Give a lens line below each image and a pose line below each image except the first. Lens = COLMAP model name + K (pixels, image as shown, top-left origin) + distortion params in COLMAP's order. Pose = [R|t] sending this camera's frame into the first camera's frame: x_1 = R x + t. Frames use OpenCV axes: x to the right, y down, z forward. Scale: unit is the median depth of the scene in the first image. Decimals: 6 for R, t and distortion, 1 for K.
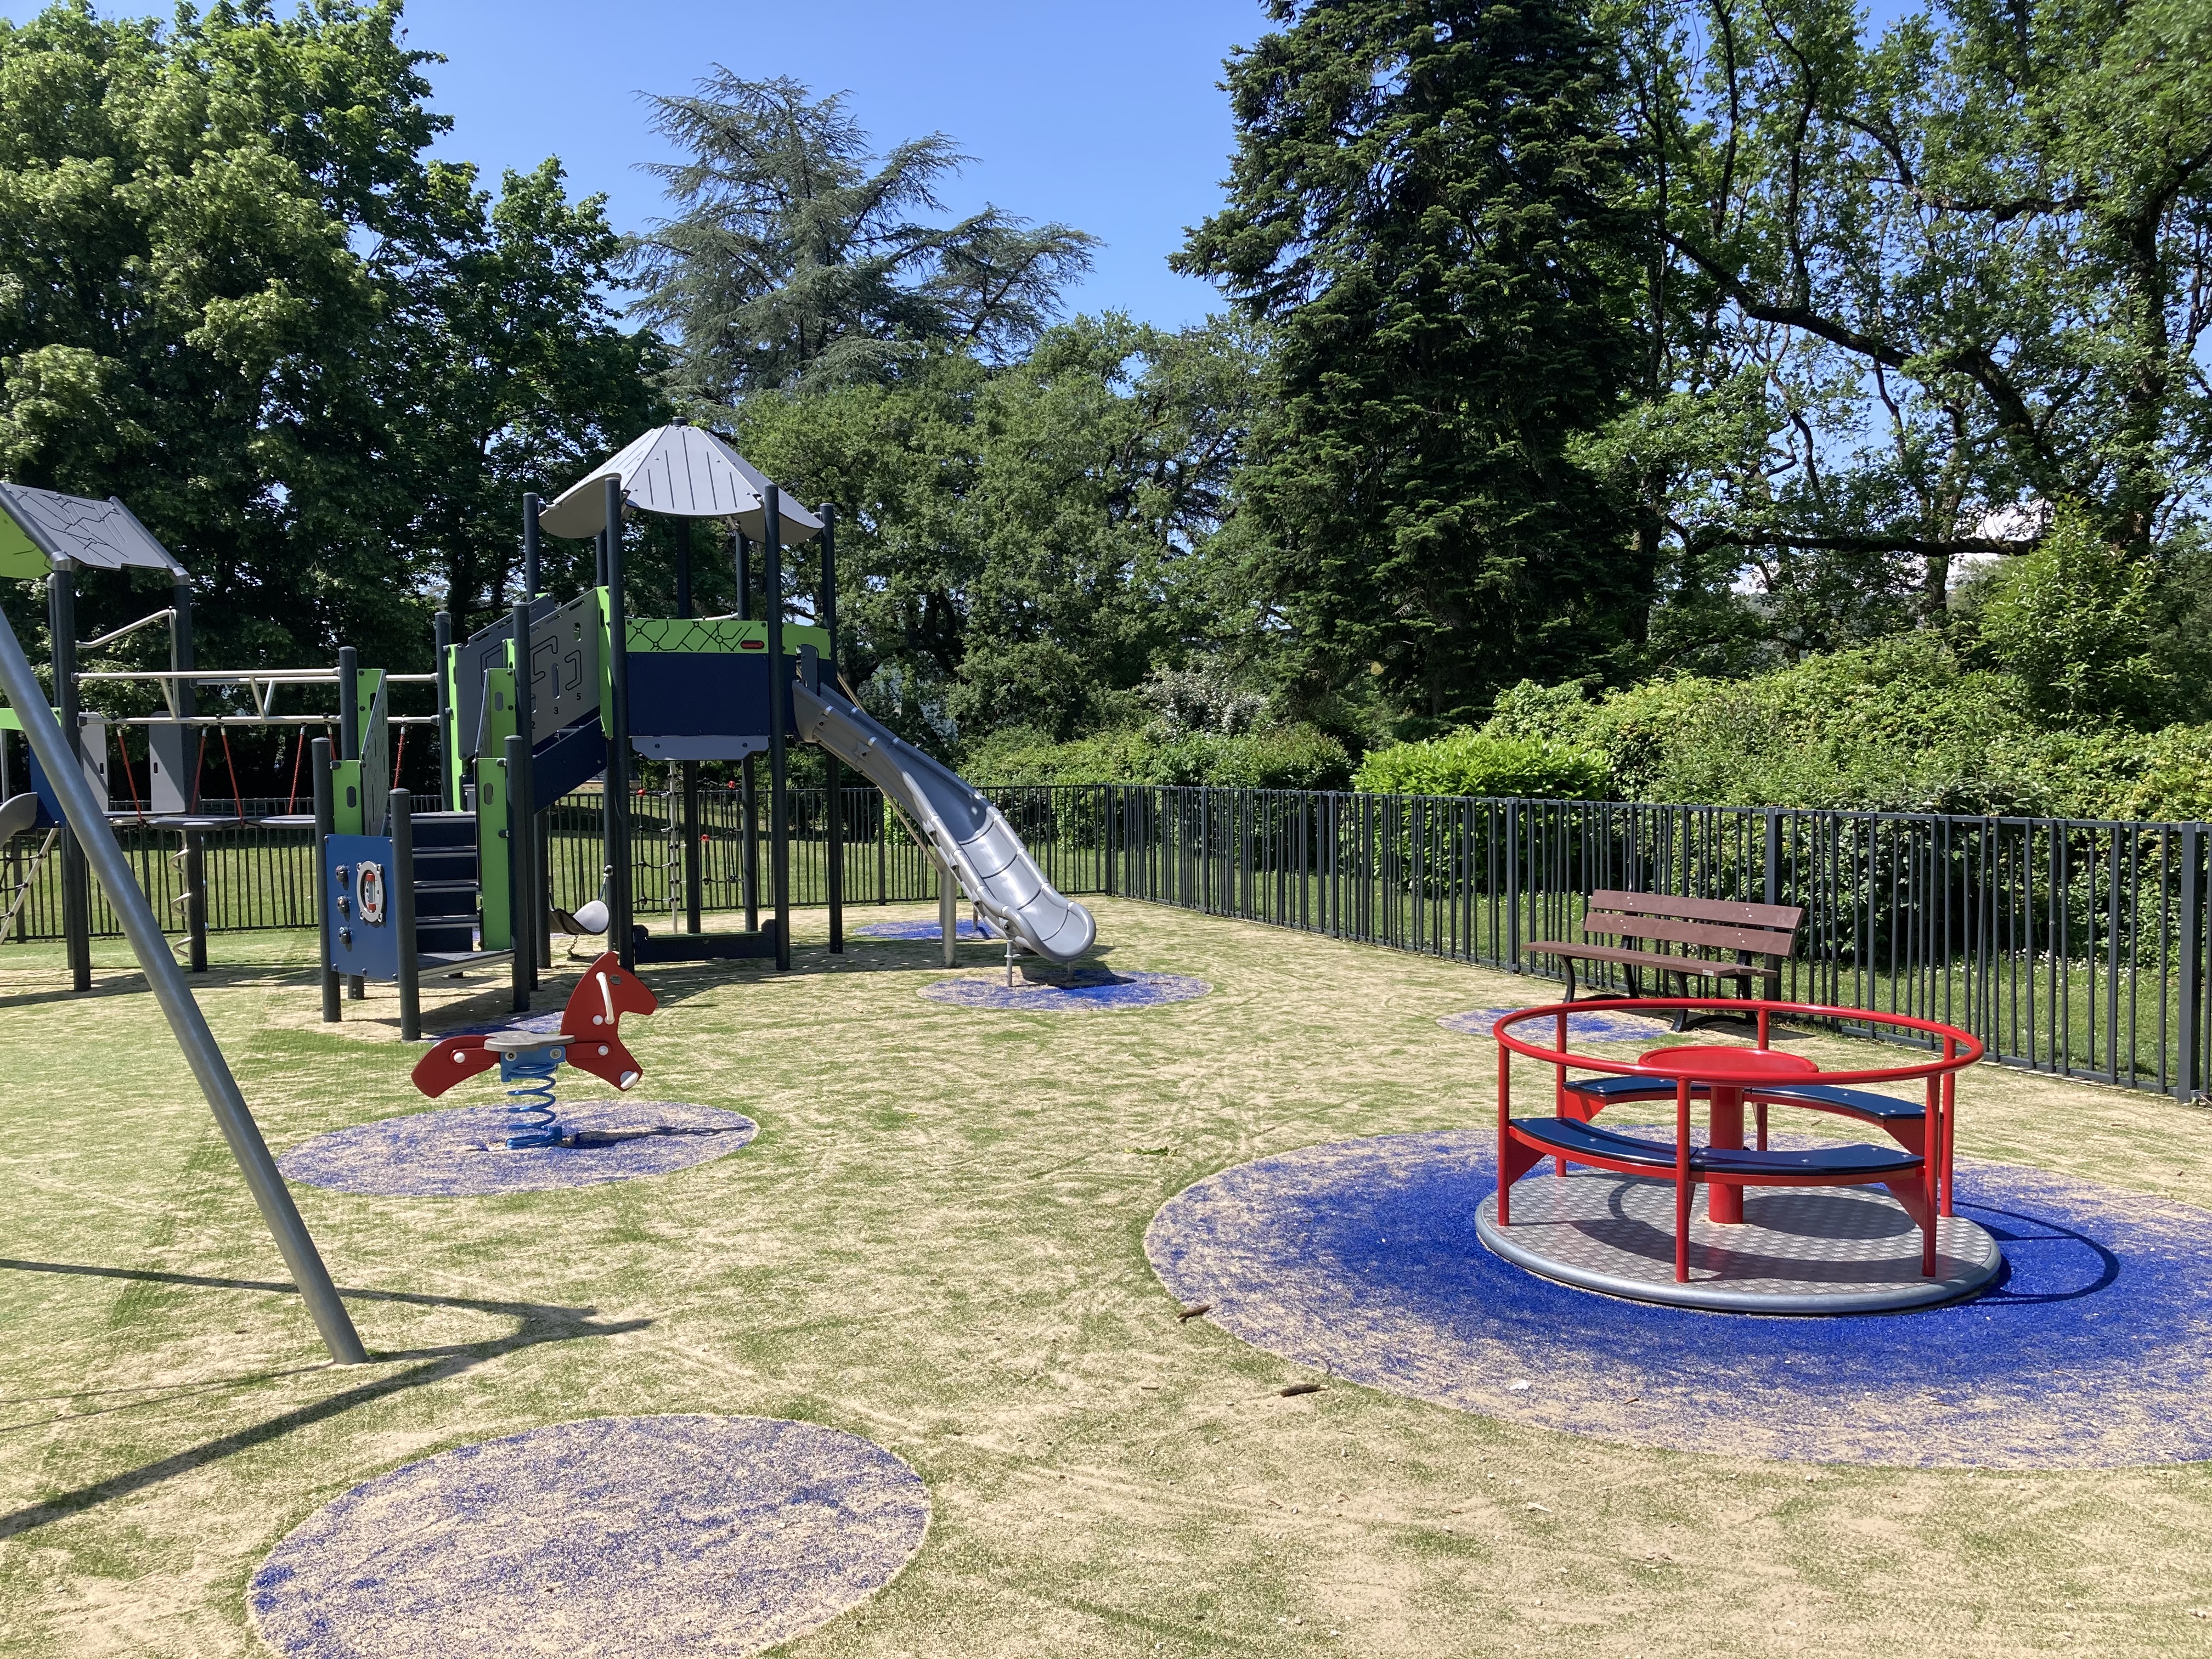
lens RADIAL K [[1826.9, 0, 1137.0], [0, 1826.9, 859.6], [0, 0, 1]] dist [0.034103, -0.023317]
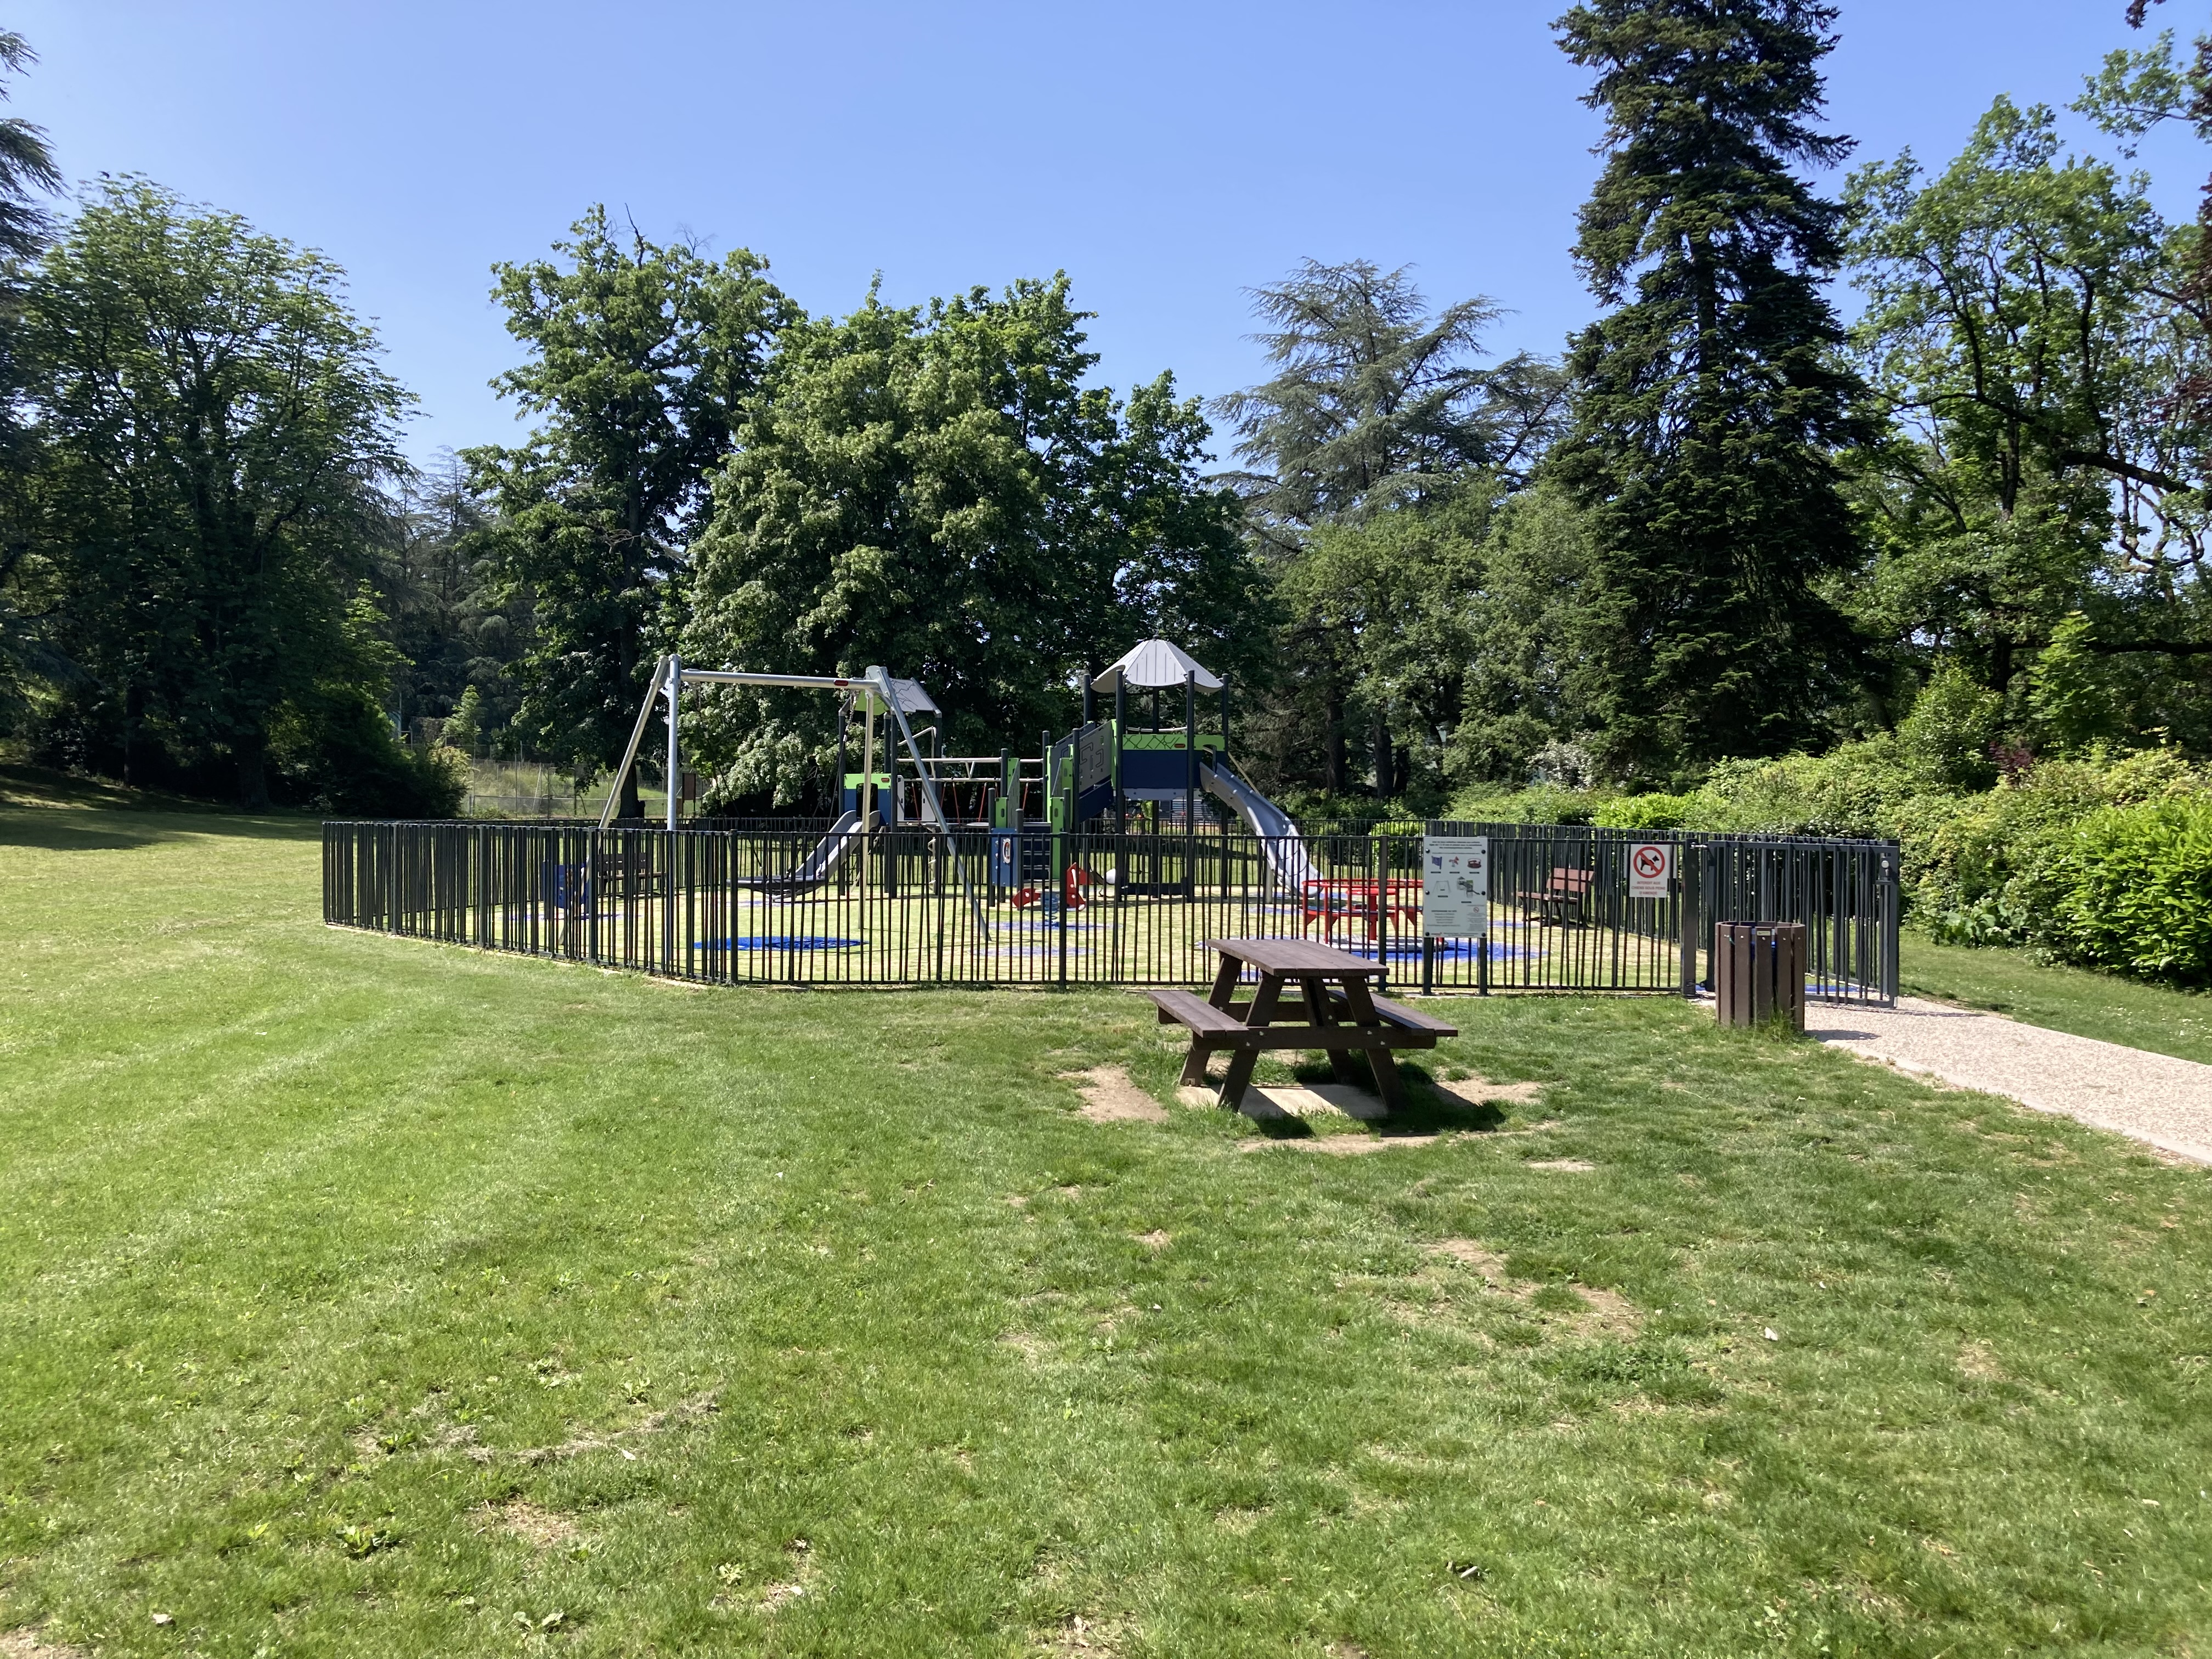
lens RADIAL K [[1826.9, 0, 1085.3], [0, 1826.9, 817.1], [0, 0, 1]] dist [0.034103, -0.023317]
pose [[0.931174, 0.016343, -0.364208, 0.333350], [-0.034634, 0.998442, -0.043746, 0.044031], [0.362925, 0.053349, 0.930290, -0.724744]]
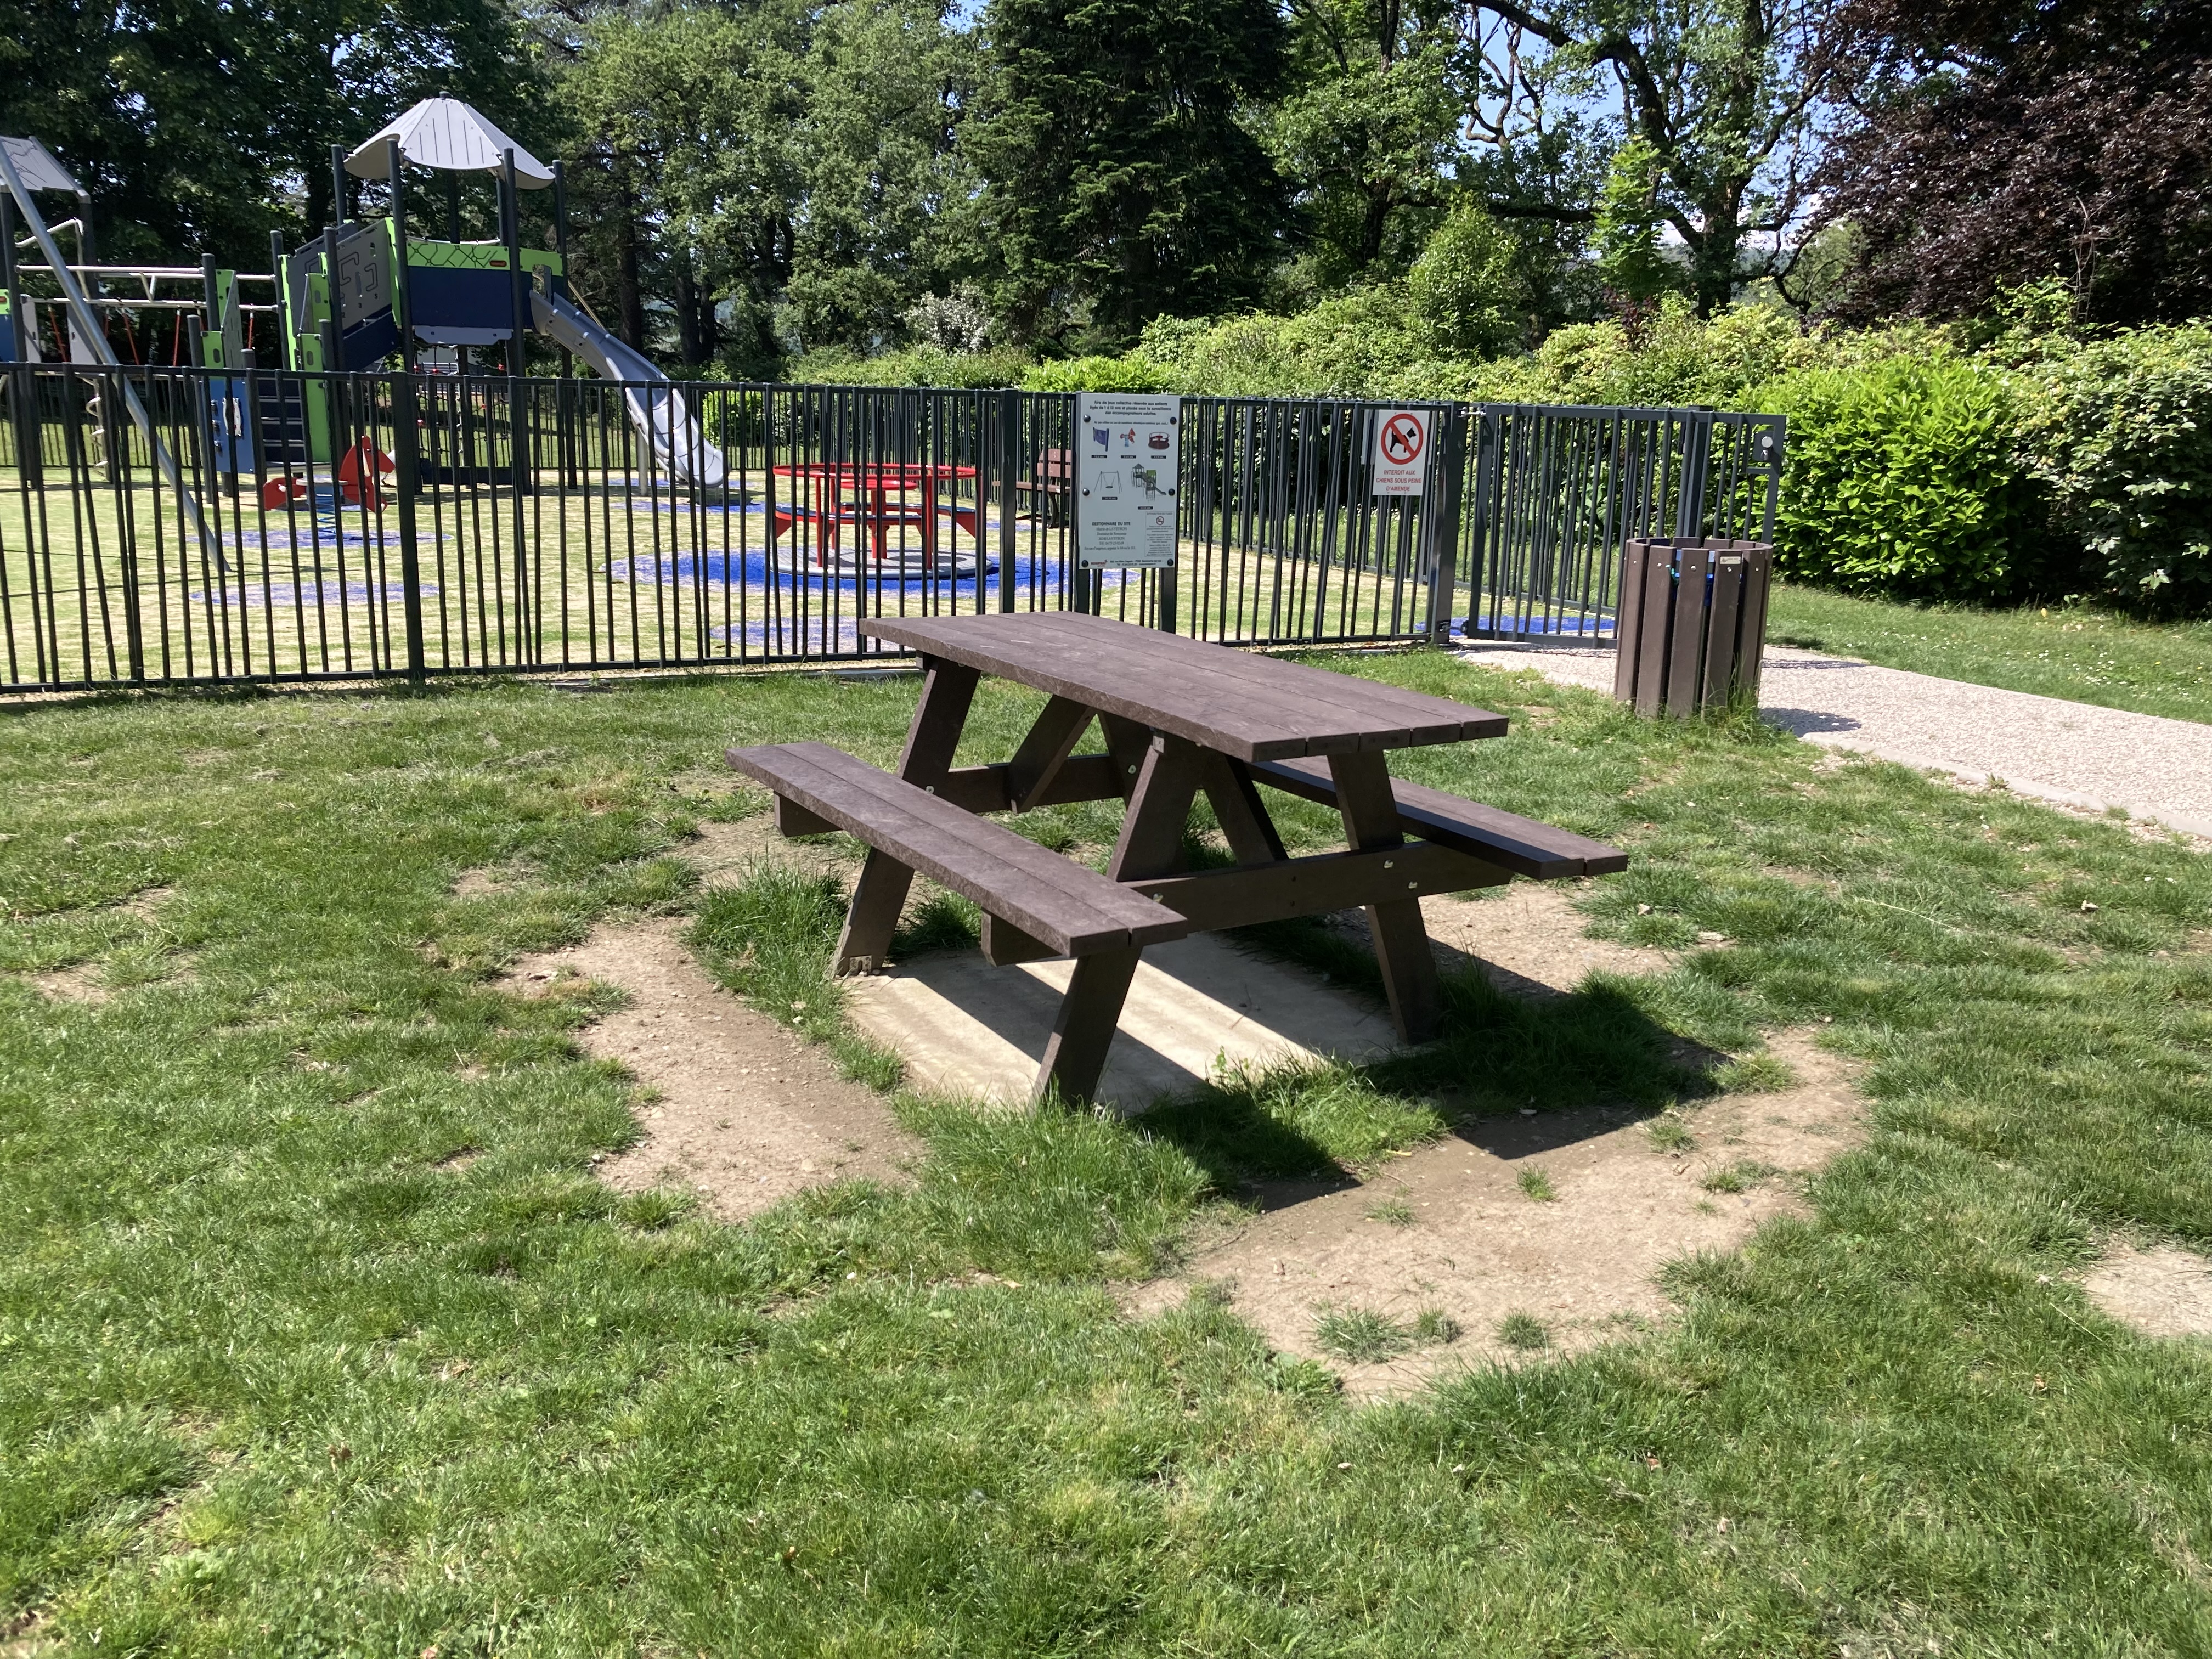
lens RADIAL K [[1826.9, 0, 1162.6], [0, 1826.9, 797.6], [0, 0, 1]] dist [0.034103, -0.023317]
pose [[0.997915, 0.018128, 0.061936, 0.169938], [-0.027808, 0.986853, 0.159210, 0.039098], [-0.058236, -0.160600, 0.985300, -0.387796]]
